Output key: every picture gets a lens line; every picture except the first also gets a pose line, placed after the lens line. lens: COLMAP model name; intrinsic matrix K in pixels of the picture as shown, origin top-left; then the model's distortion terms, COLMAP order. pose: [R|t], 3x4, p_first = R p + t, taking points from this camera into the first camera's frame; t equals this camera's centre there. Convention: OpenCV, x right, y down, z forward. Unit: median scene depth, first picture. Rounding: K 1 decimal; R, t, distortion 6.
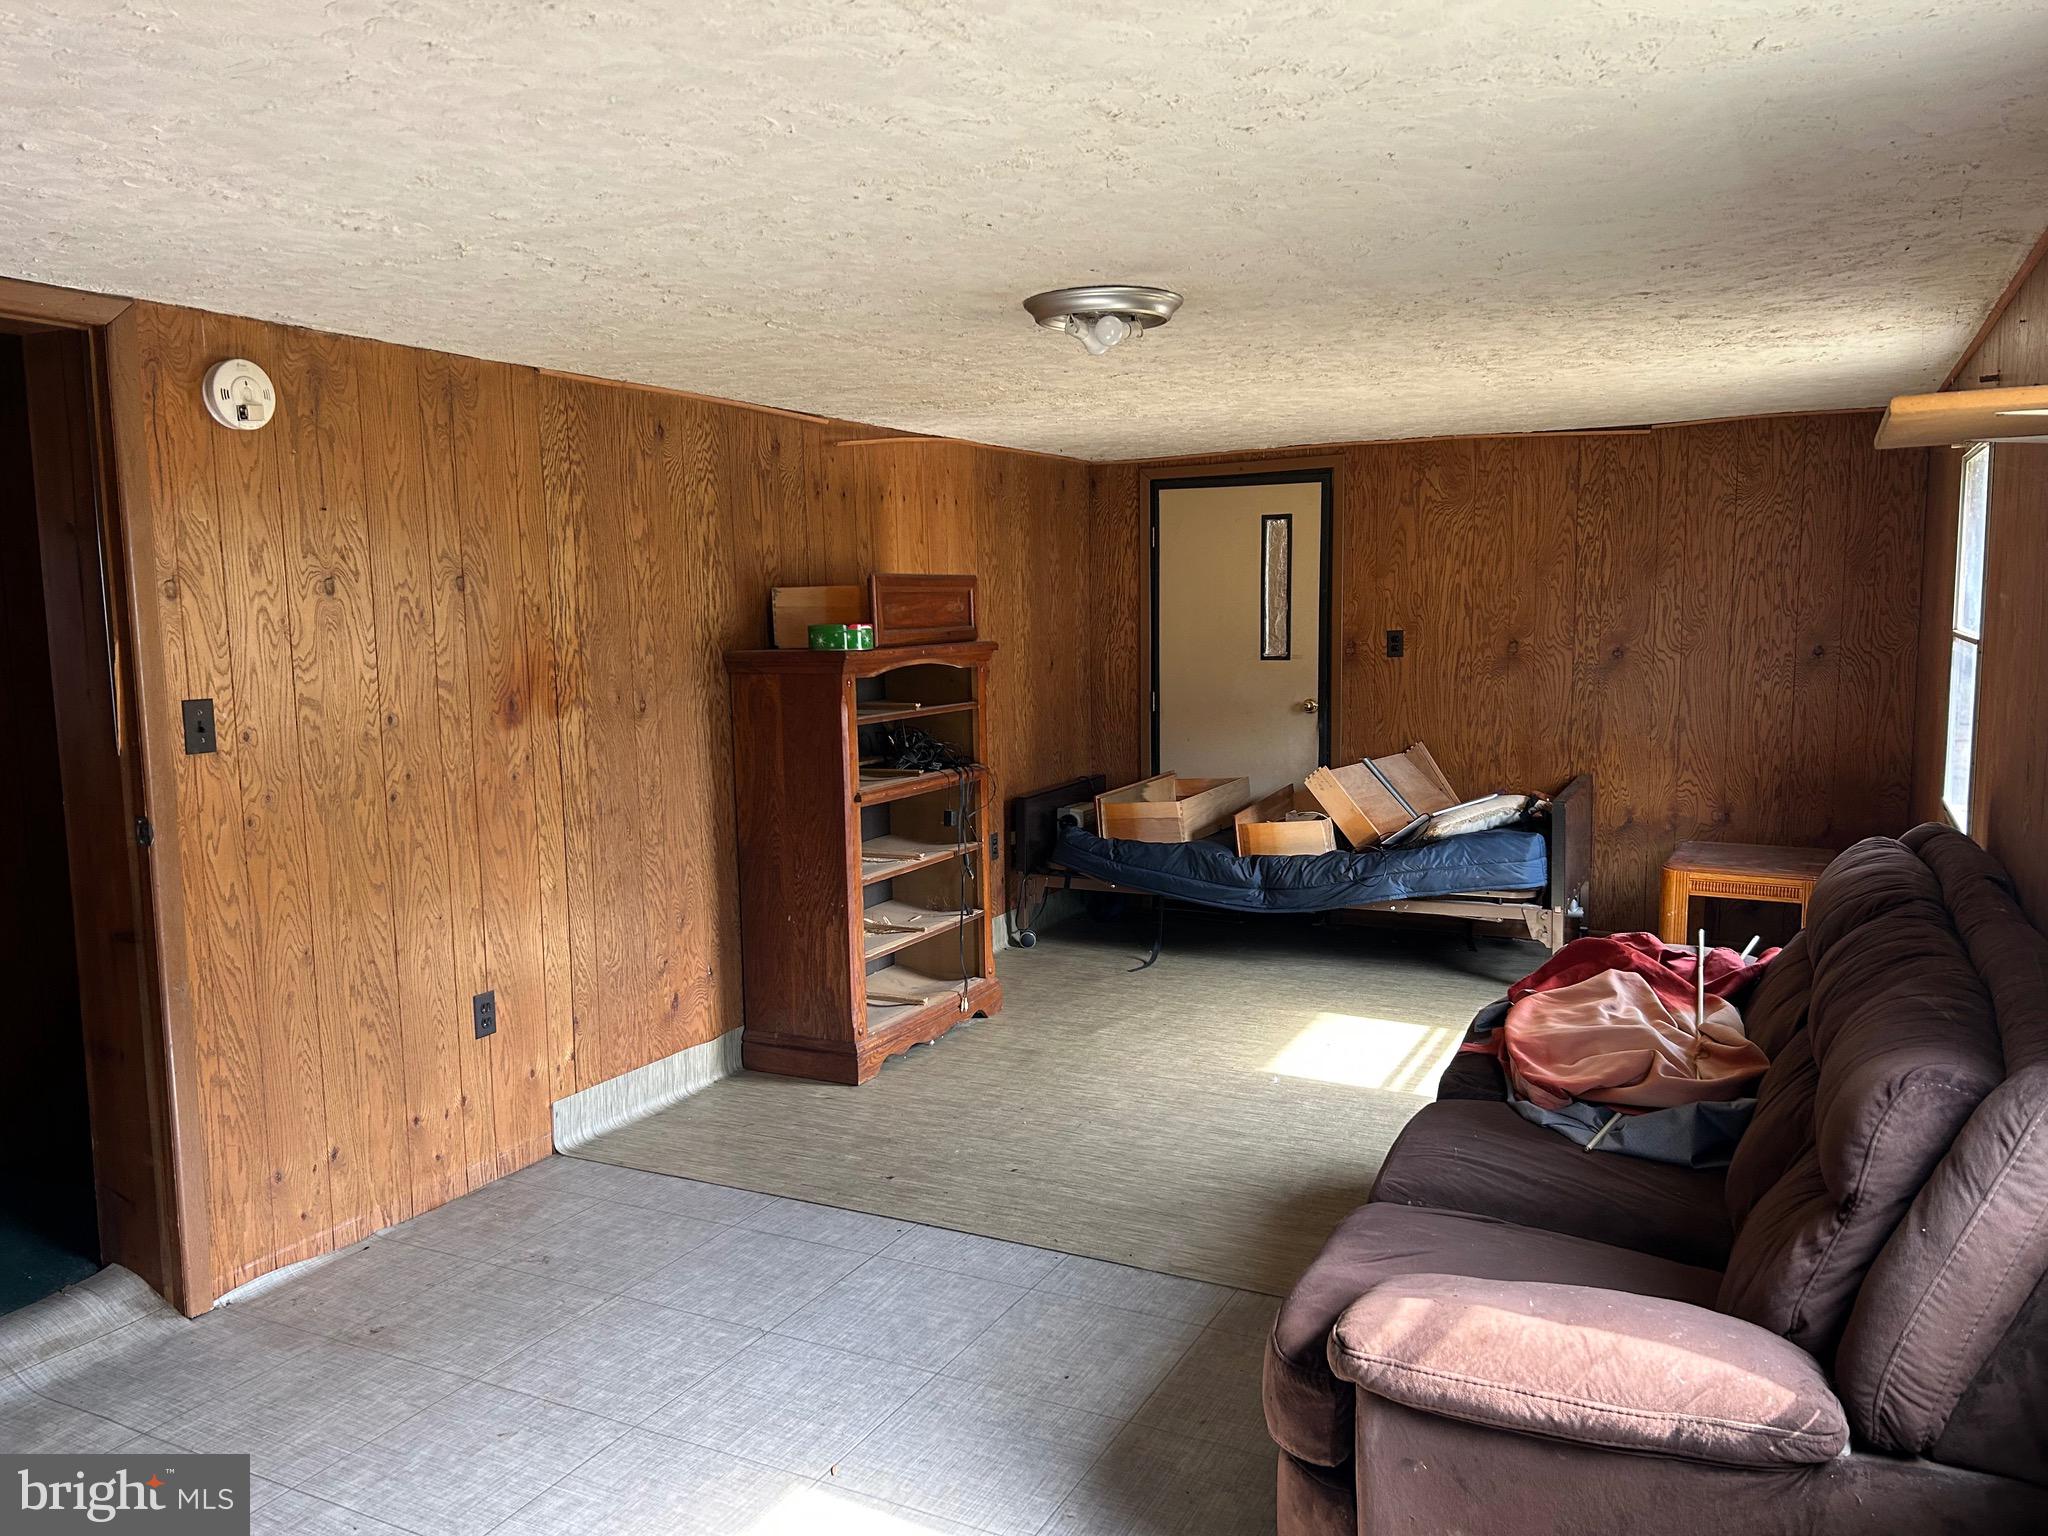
lens RADIAL K [[1534.8, 0, 1022.2], [0, 1534.8, 774.0], [0, 0, 1]] dist [0.047857, -0.050523]
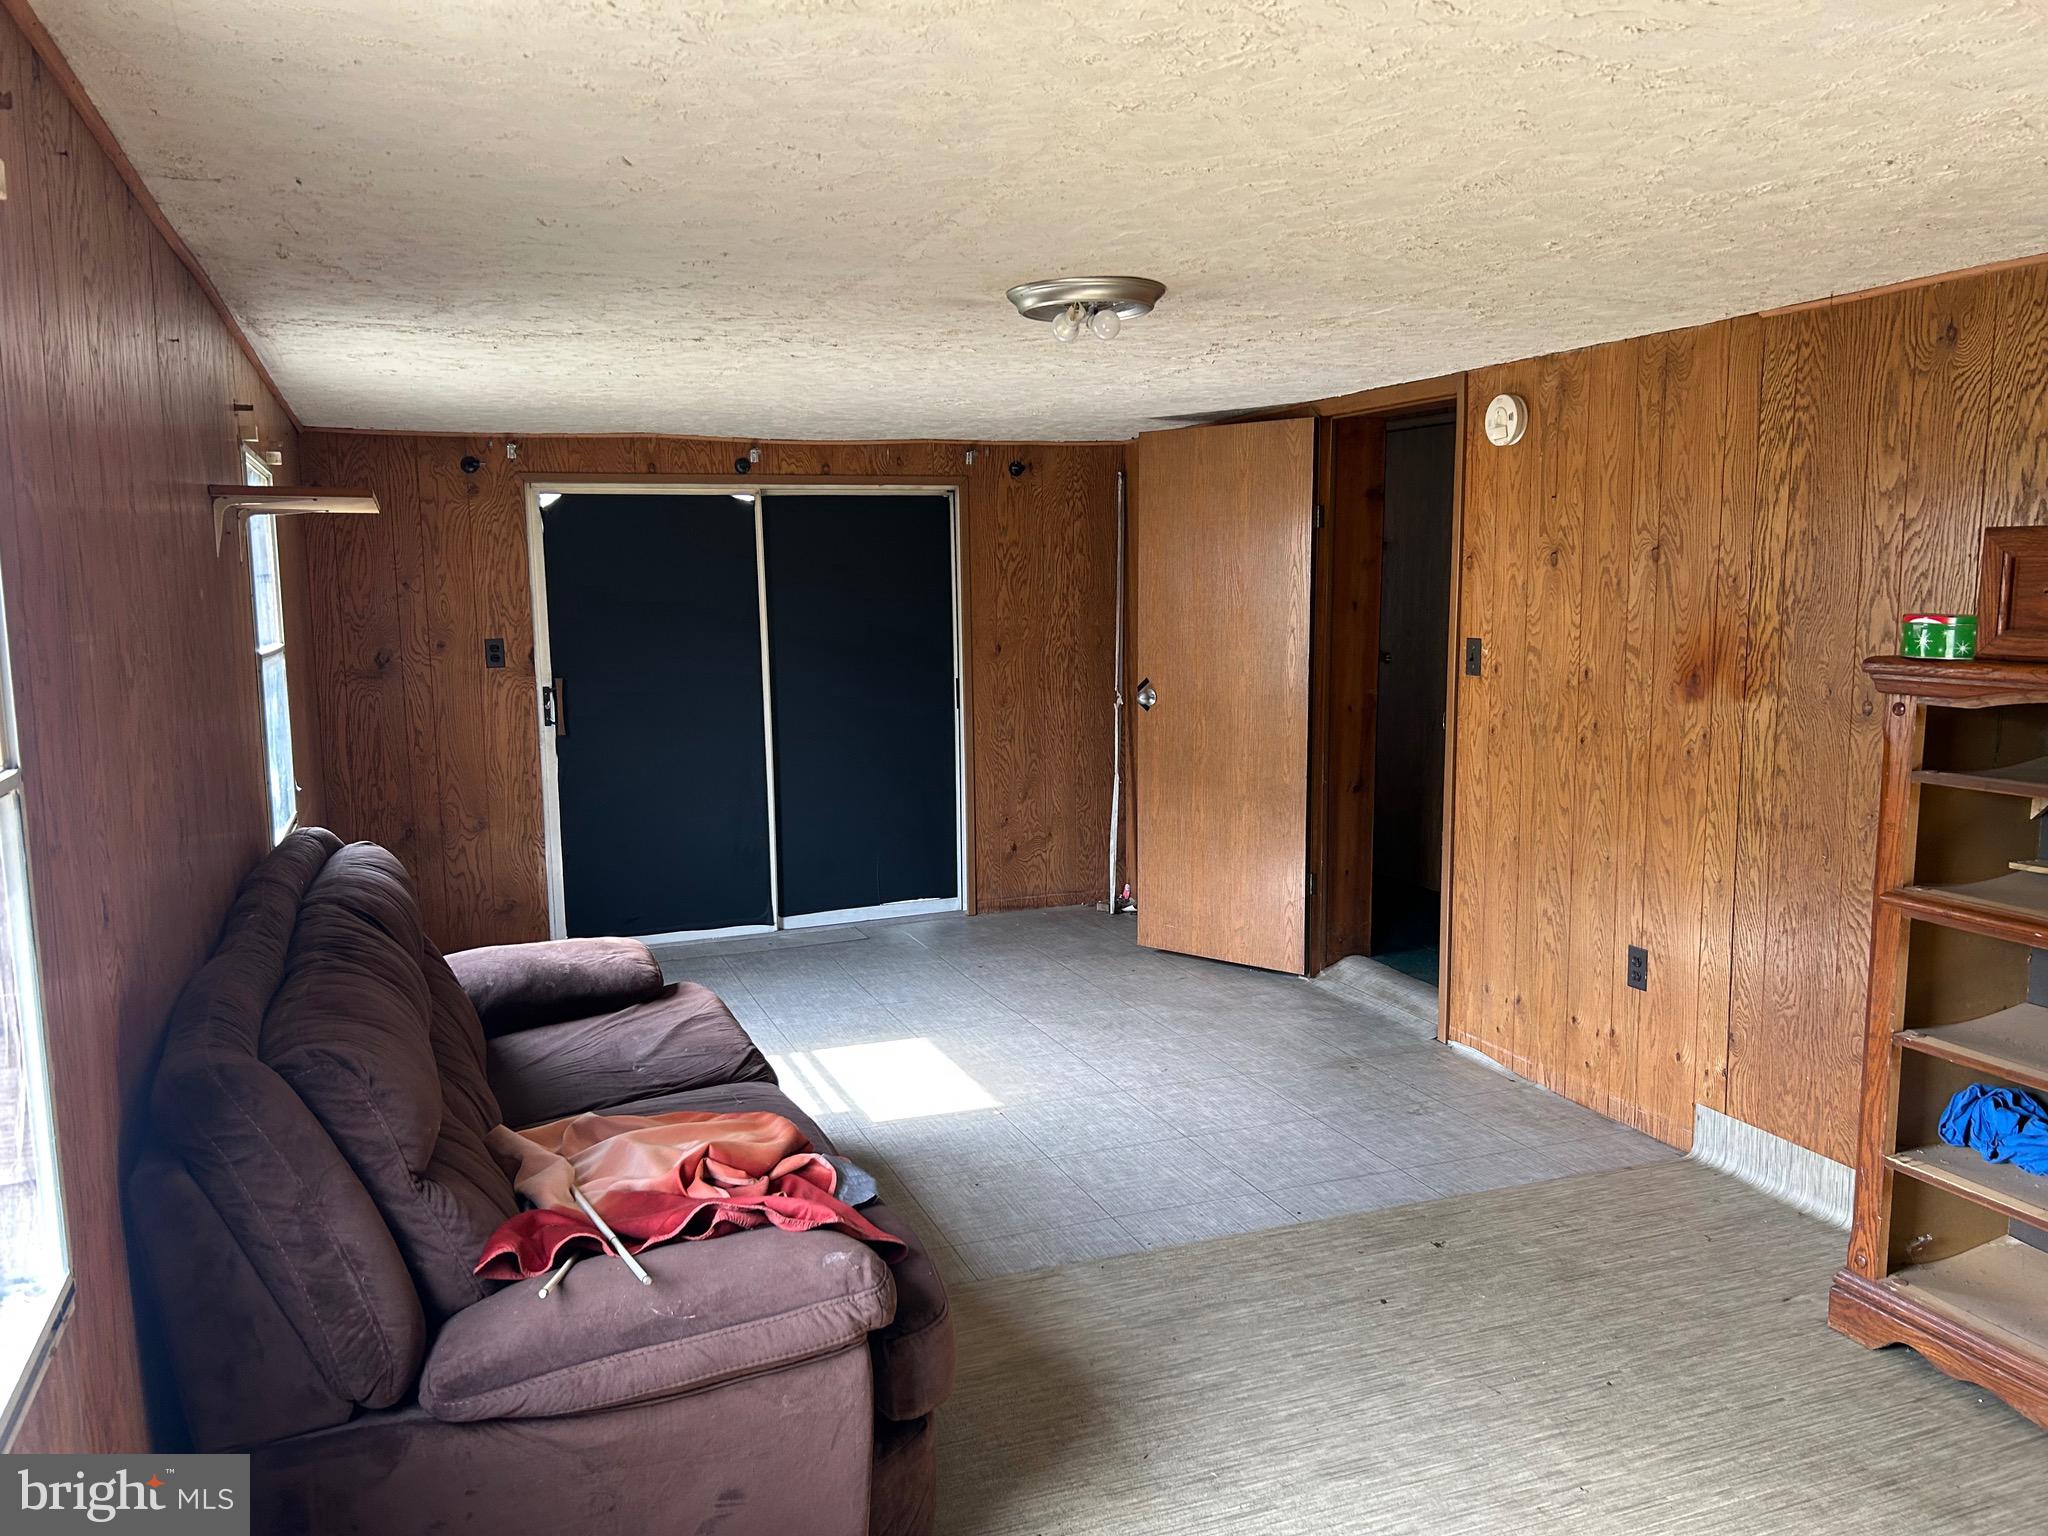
lens RADIAL K [[1534.8, 0, 1017.0], [0, 1534.8, 774.2], [0, 0, 1]] dist [0.047857, -0.050523]
pose [[-0.665021, 0.121669, -0.736847, 0.693582], [-0.062993, 0.973986, 0.217678, -0.175138], [0.744163, 0.191177, -0.640057, 1.347592]]
